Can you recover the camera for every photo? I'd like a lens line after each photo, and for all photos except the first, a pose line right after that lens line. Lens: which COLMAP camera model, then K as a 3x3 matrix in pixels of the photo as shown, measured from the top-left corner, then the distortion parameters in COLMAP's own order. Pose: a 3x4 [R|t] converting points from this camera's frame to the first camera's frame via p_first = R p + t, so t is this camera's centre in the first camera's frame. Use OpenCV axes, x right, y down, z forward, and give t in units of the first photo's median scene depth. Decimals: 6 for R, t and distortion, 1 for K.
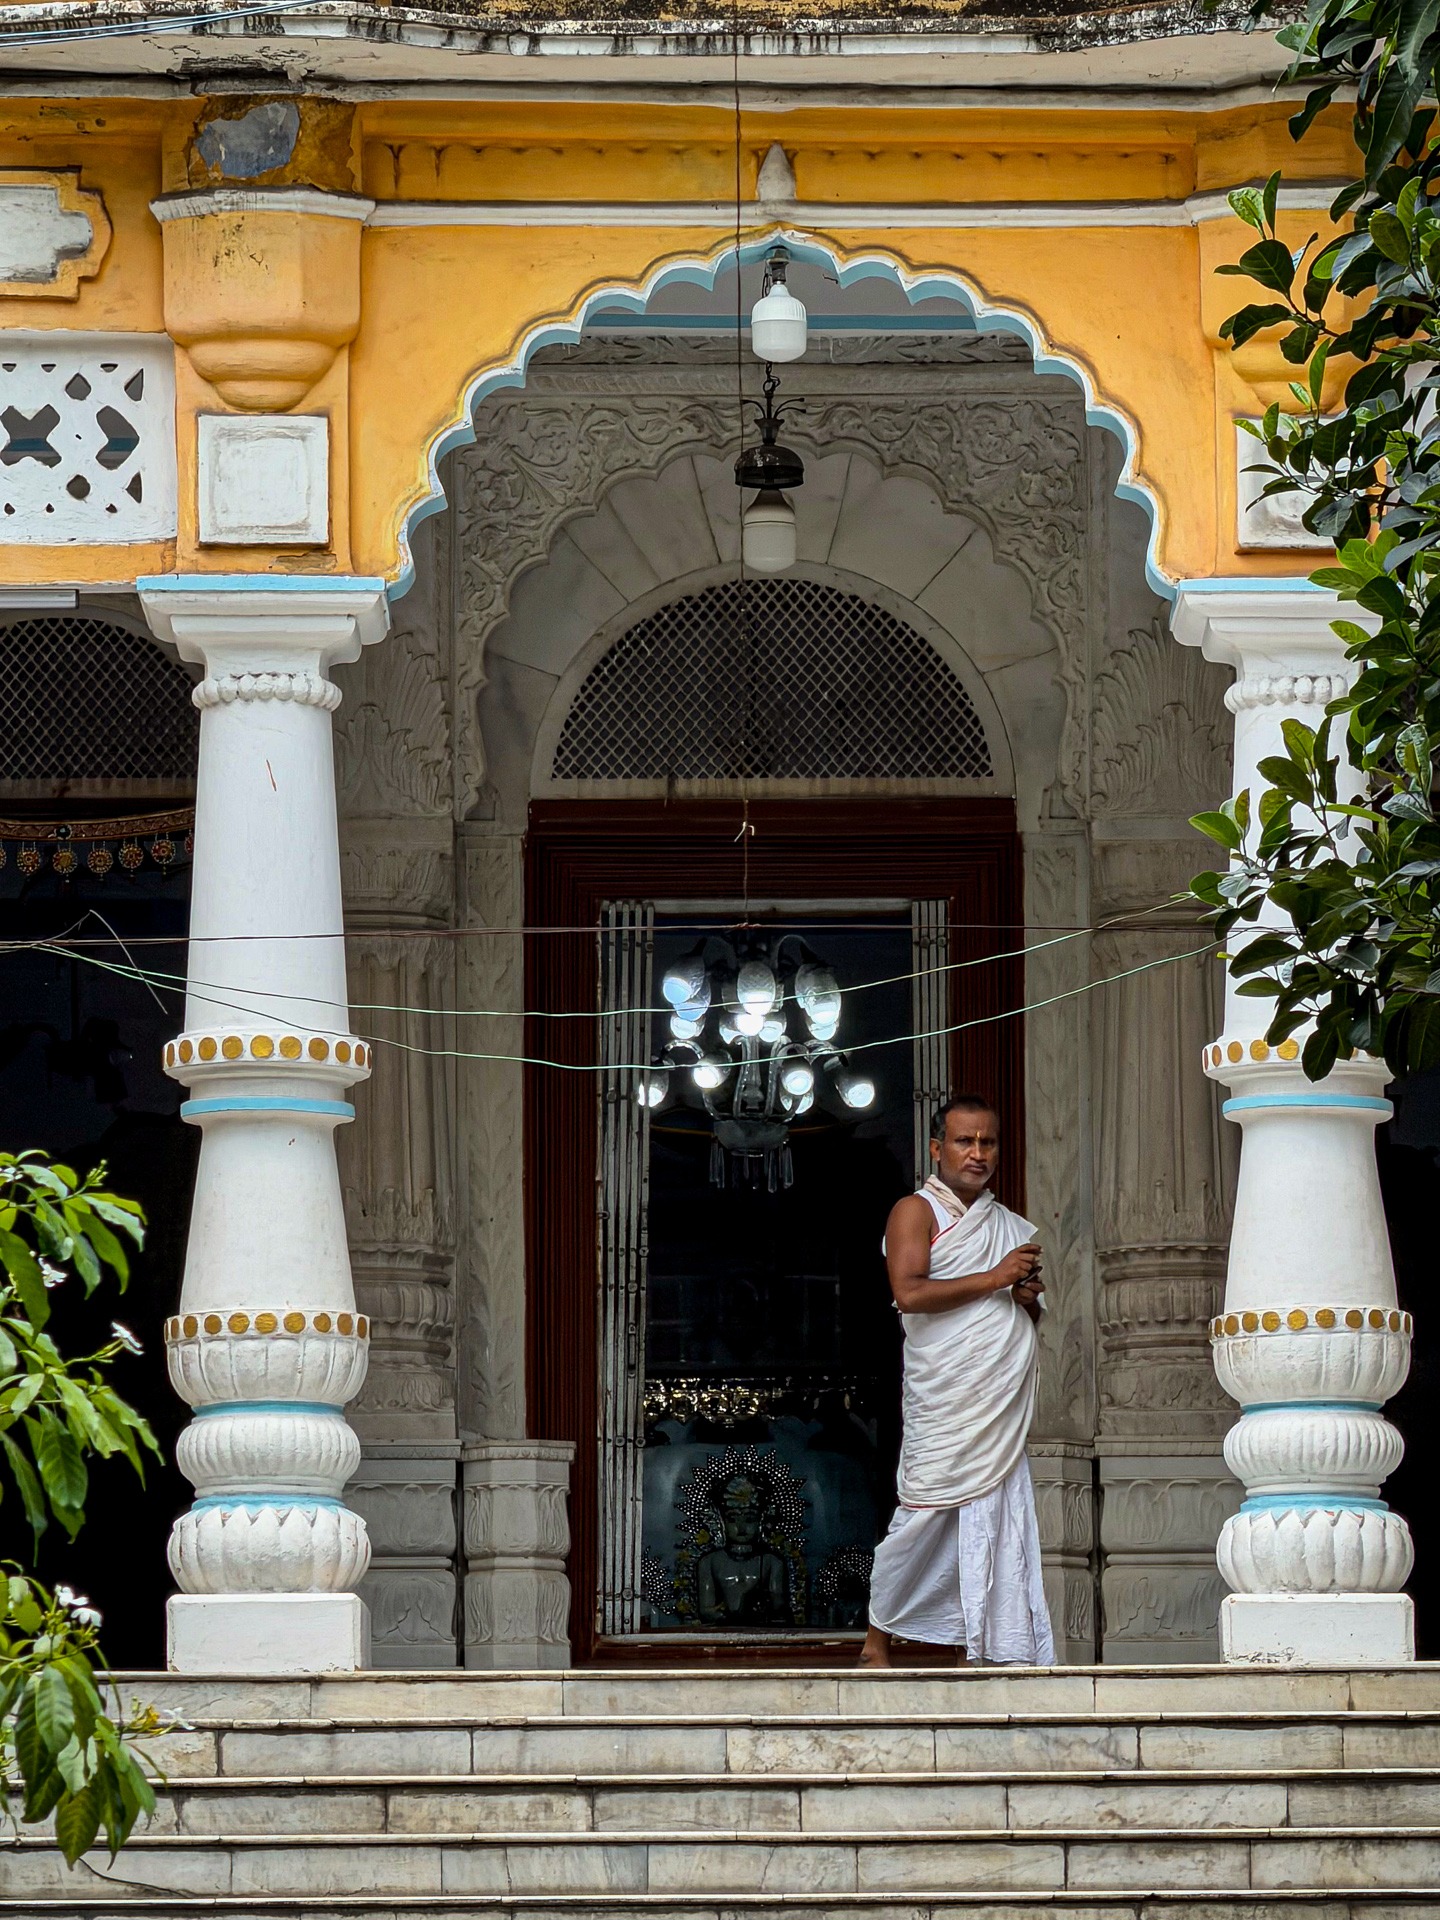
lens RADIAL K [[11907.5, 0, 719.5], [0, 11907.5, 960.5], [0, 0, 1]] dist [-0.116928, 0.000000]
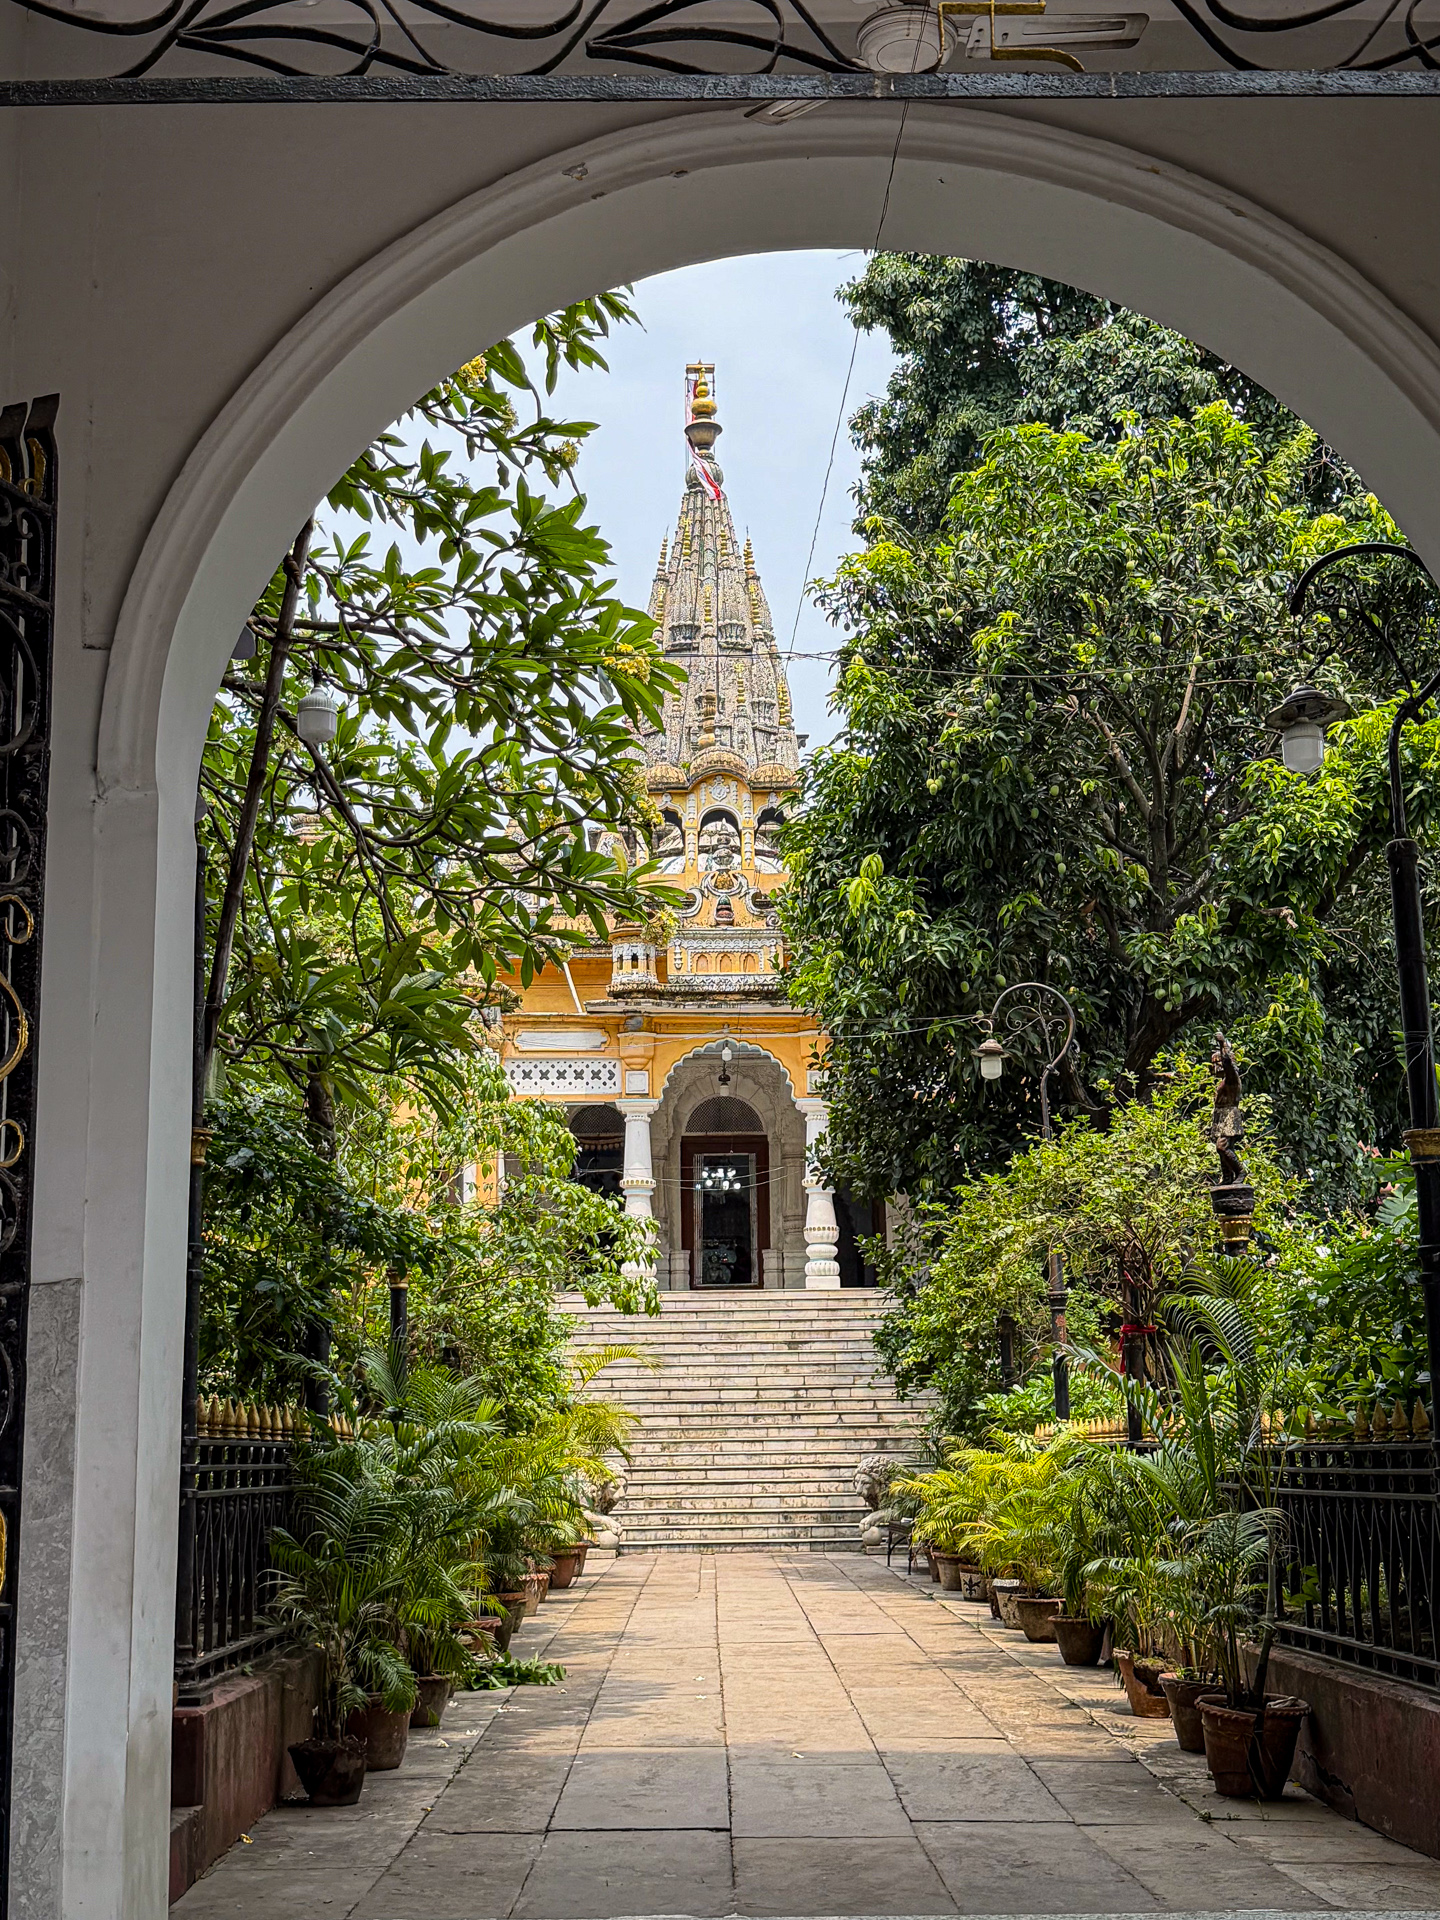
lens RADIAL K [[2455.3, 0, 723.4], [0, 2455.3, 957.0], [0, 0, 1]] dist [0.004514, 0.000000]
pose [[0.999887, -0.004866, 0.014223, -0.013352], [0.005946, 0.997020, -0.076915, -0.009449], [-0.013807, 0.076991, 0.996936, -0.184900]]
